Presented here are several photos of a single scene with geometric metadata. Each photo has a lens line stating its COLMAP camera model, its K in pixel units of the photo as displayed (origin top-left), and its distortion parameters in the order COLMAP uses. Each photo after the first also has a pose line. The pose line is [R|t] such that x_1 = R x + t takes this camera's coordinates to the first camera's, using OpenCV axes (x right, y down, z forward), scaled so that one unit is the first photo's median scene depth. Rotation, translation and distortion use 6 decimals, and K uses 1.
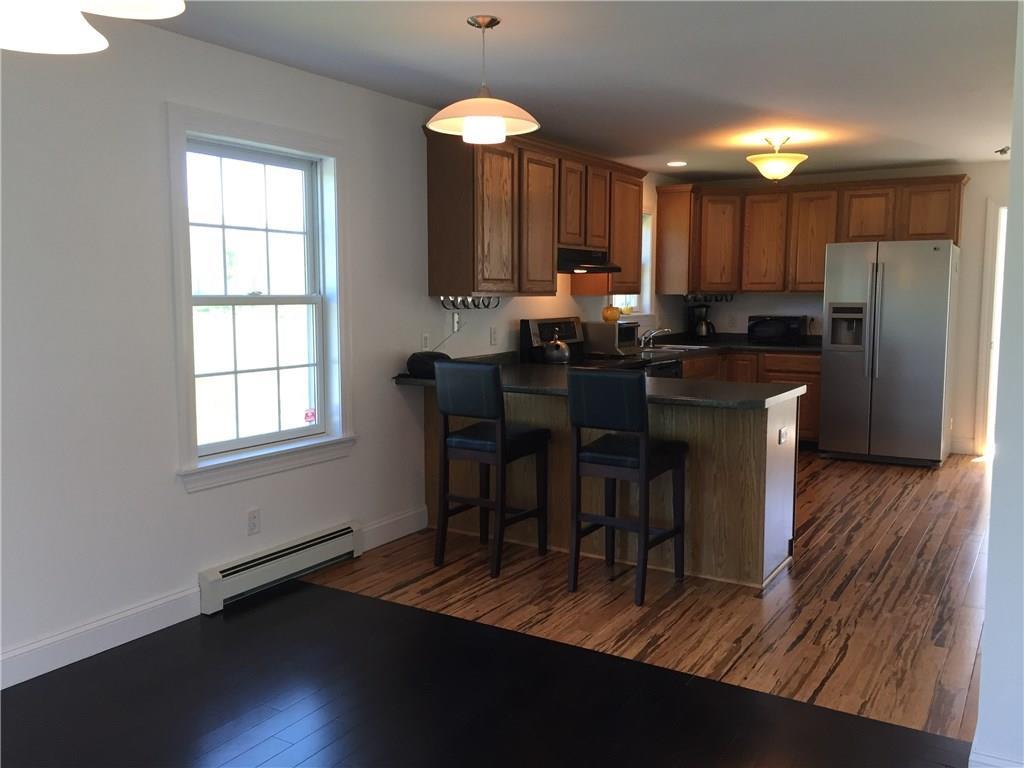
lens RADIAL K [[874.4, 0, 517.1], [0, 874.4, 382.2], [0, 0, 1]] dist [0.079237, -0.104604]
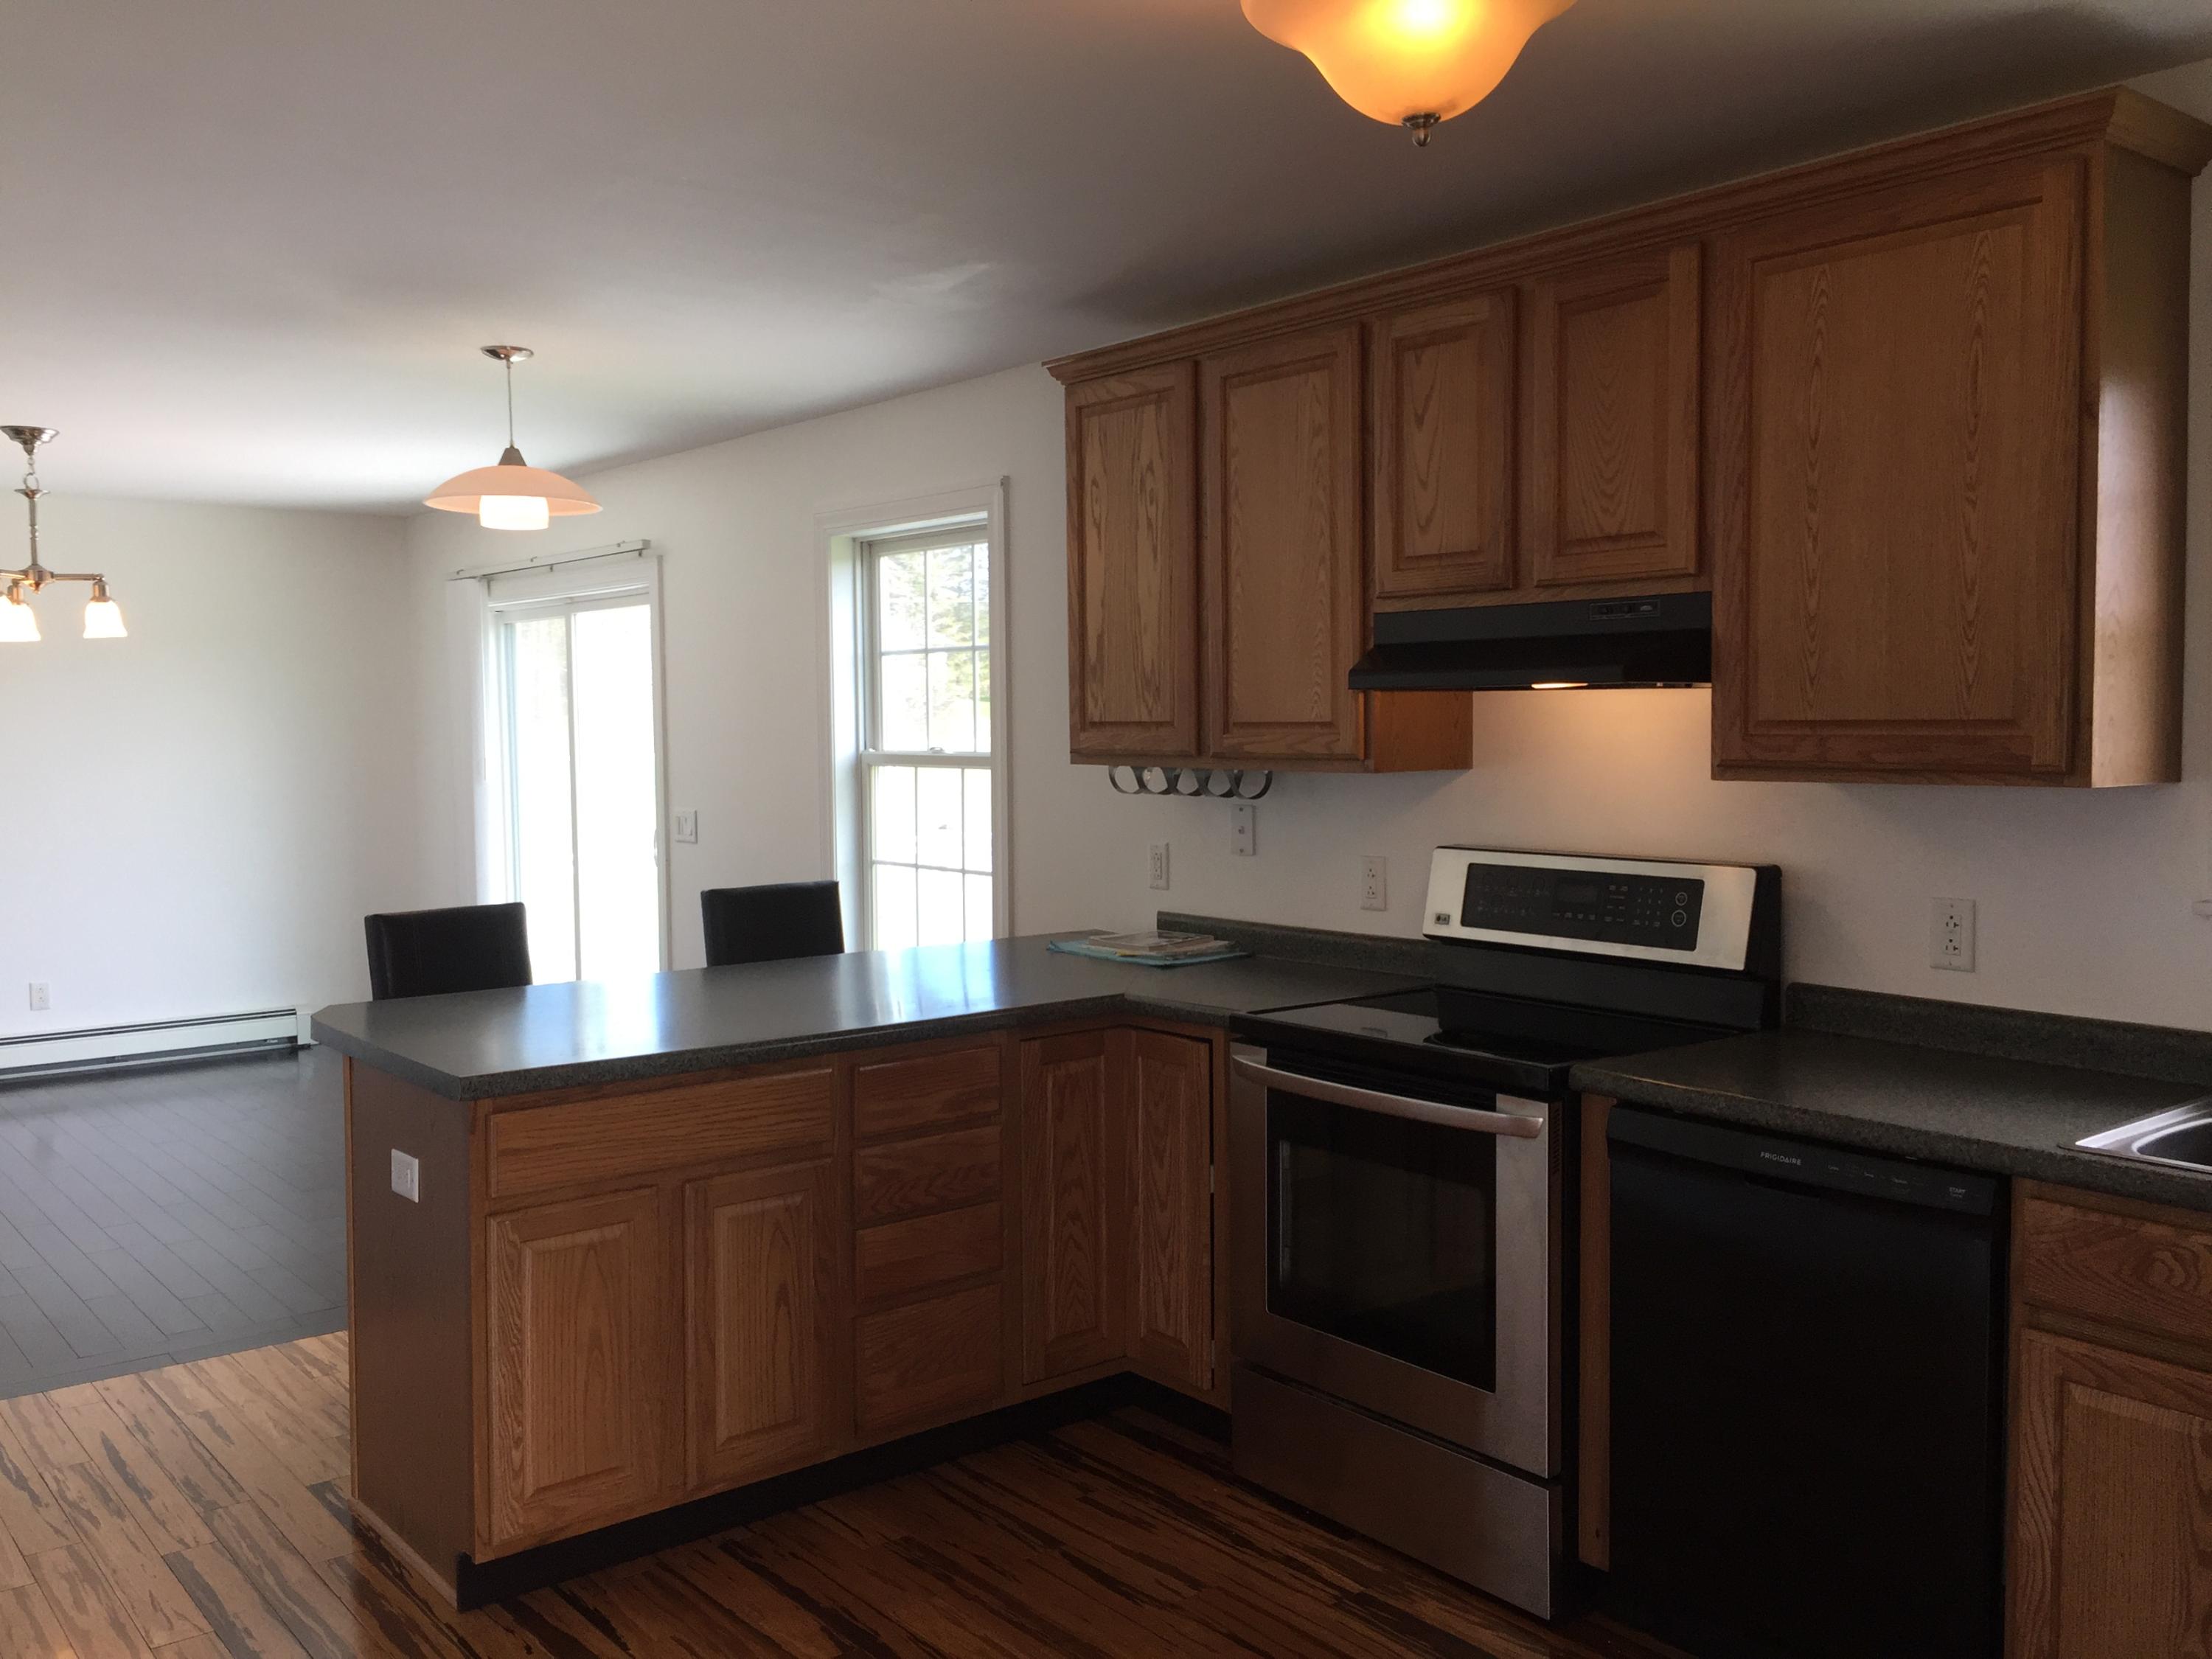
lens RADIAL K [[1888.9, 0, 1116.9], [0, 1888.9, 825.6], [0, 0, 1]] dist [0.079237, -0.104604]
pose [[-0.337379, 0.056452, -0.939675, 0.557063], [-0.090721, 0.991604, 0.092144, -0.106488], [0.936987, 0.116335, -0.329425, 0.913225]]
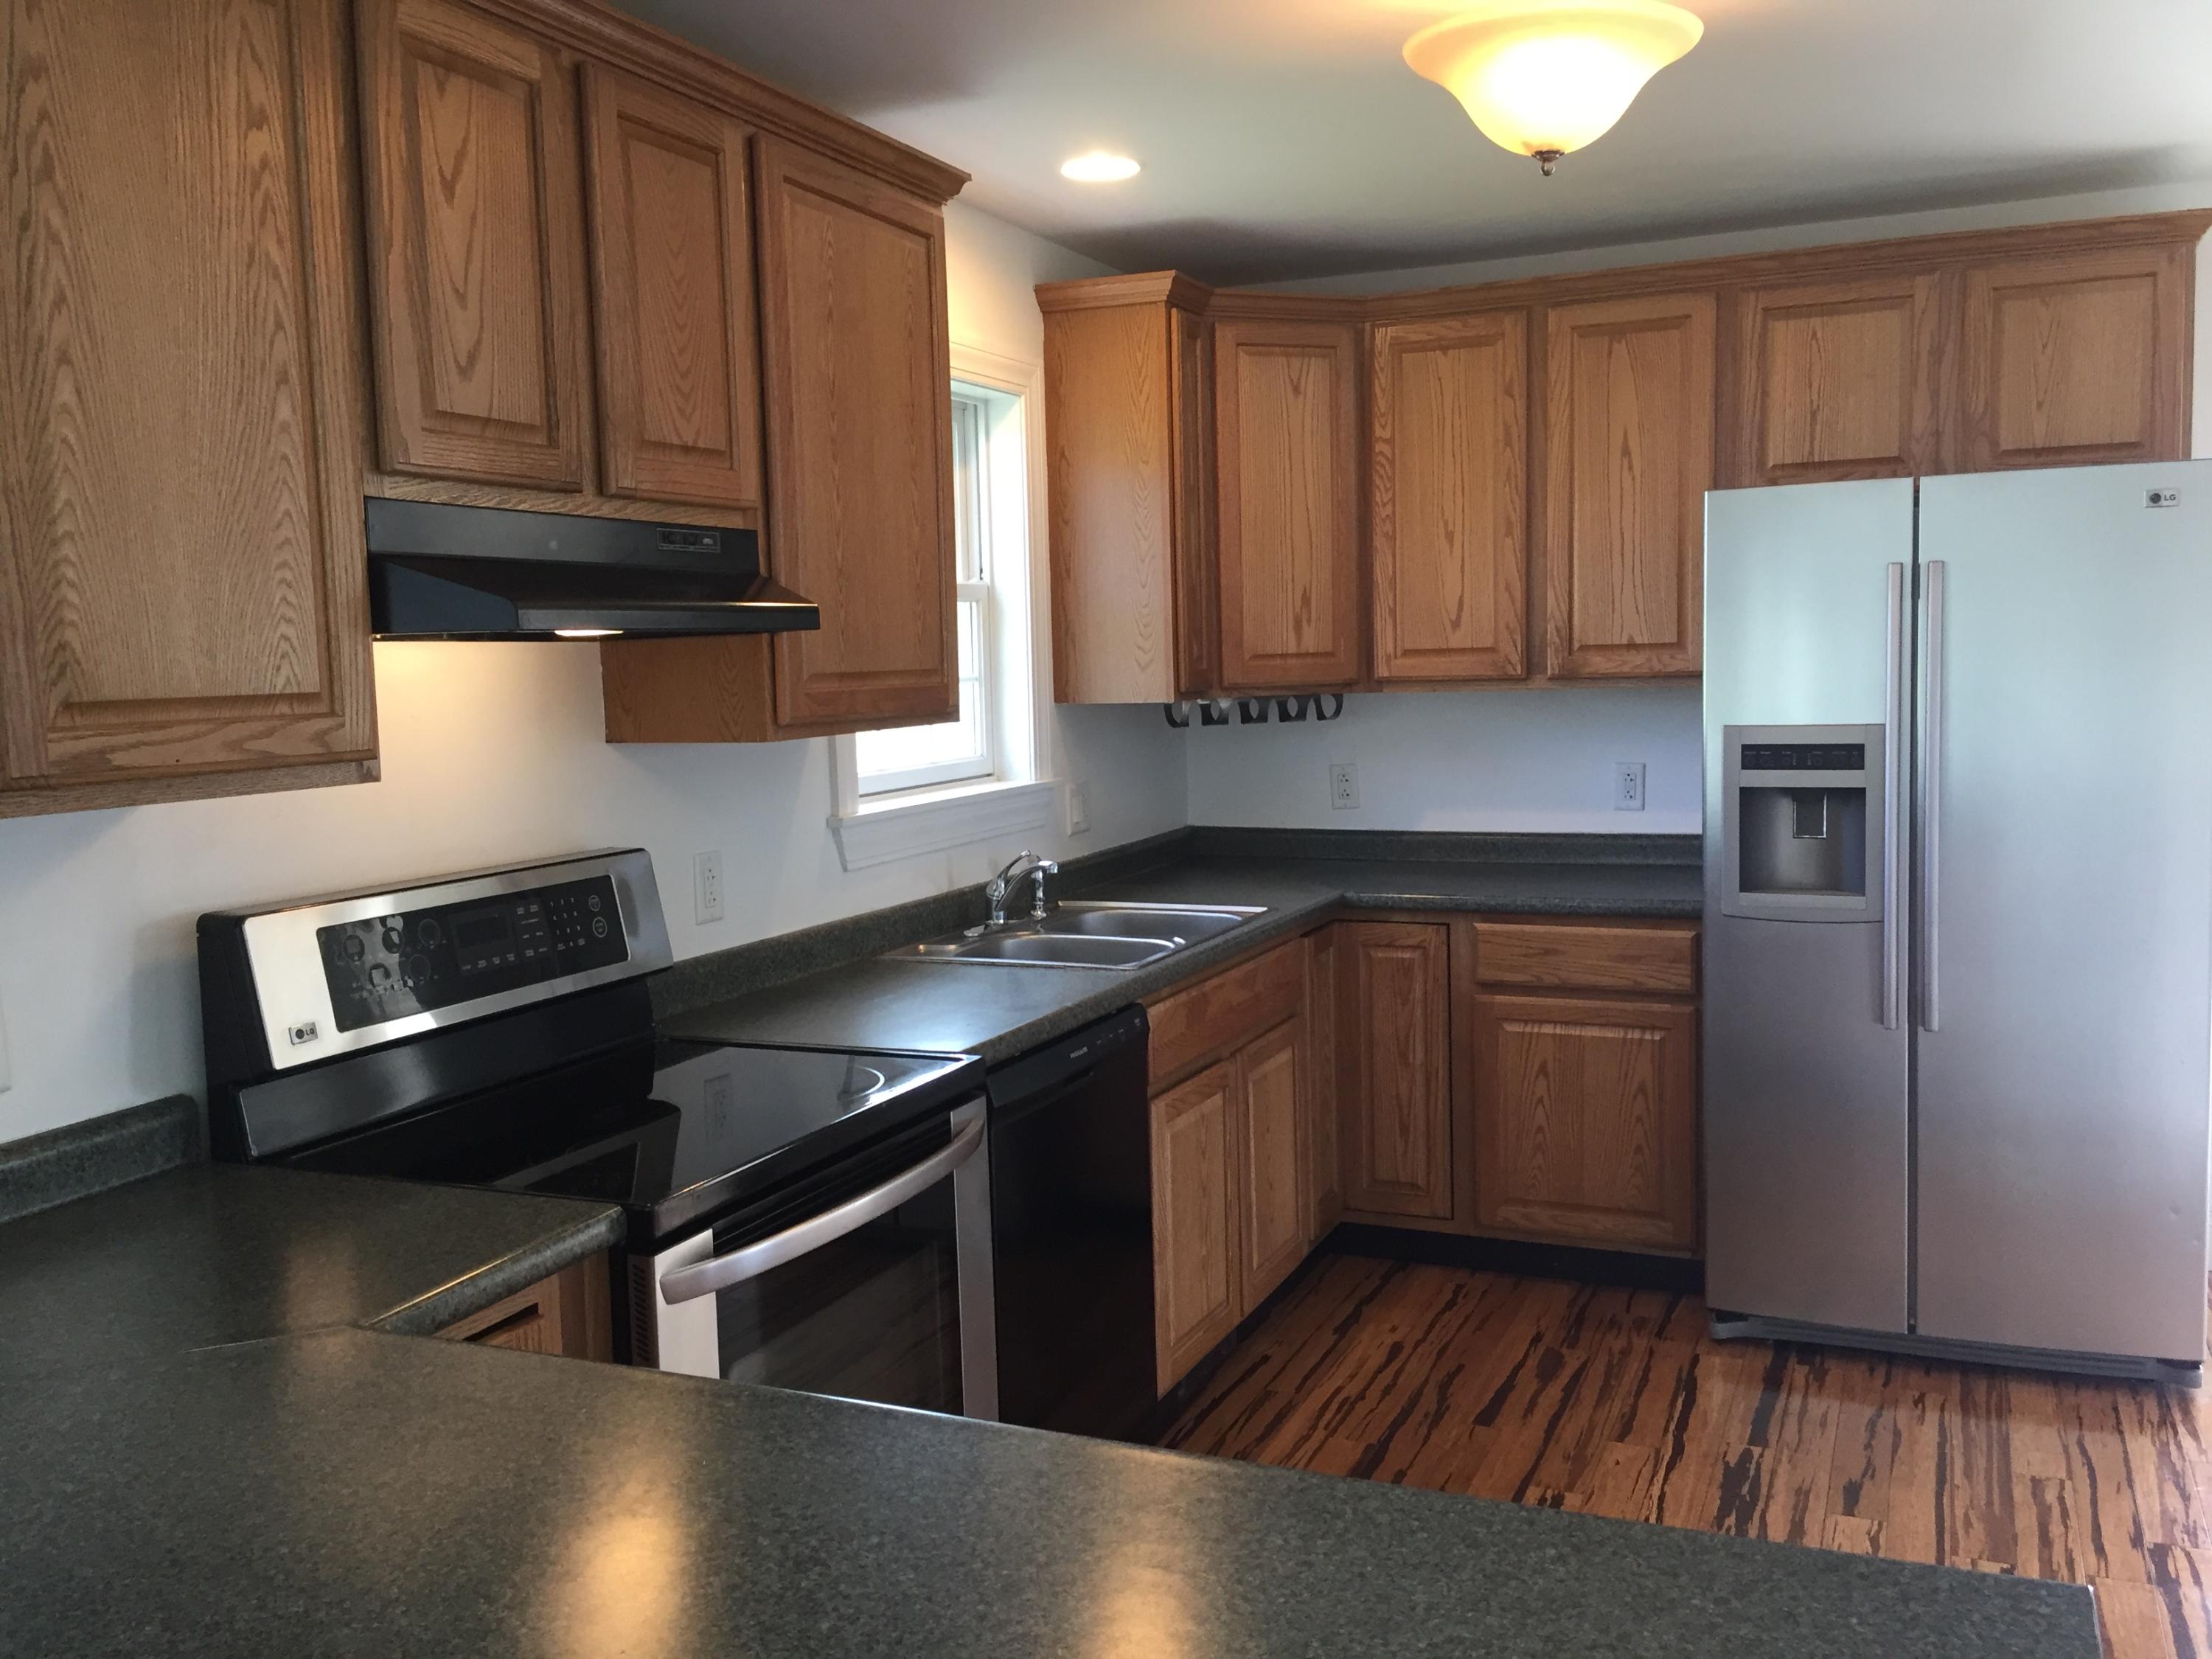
lens RADIAL K [[1888.9, 0, 1116.9], [0, 1888.9, 825.6], [0, 0, 1]] dist [0.079237, -0.104604]
pose [[0.990152, -0.039471, 0.134318, 0.110443], [0.041146, 0.999106, -0.009715, -0.064293], [-0.133814, 0.015146, 0.990891, 0.491977]]
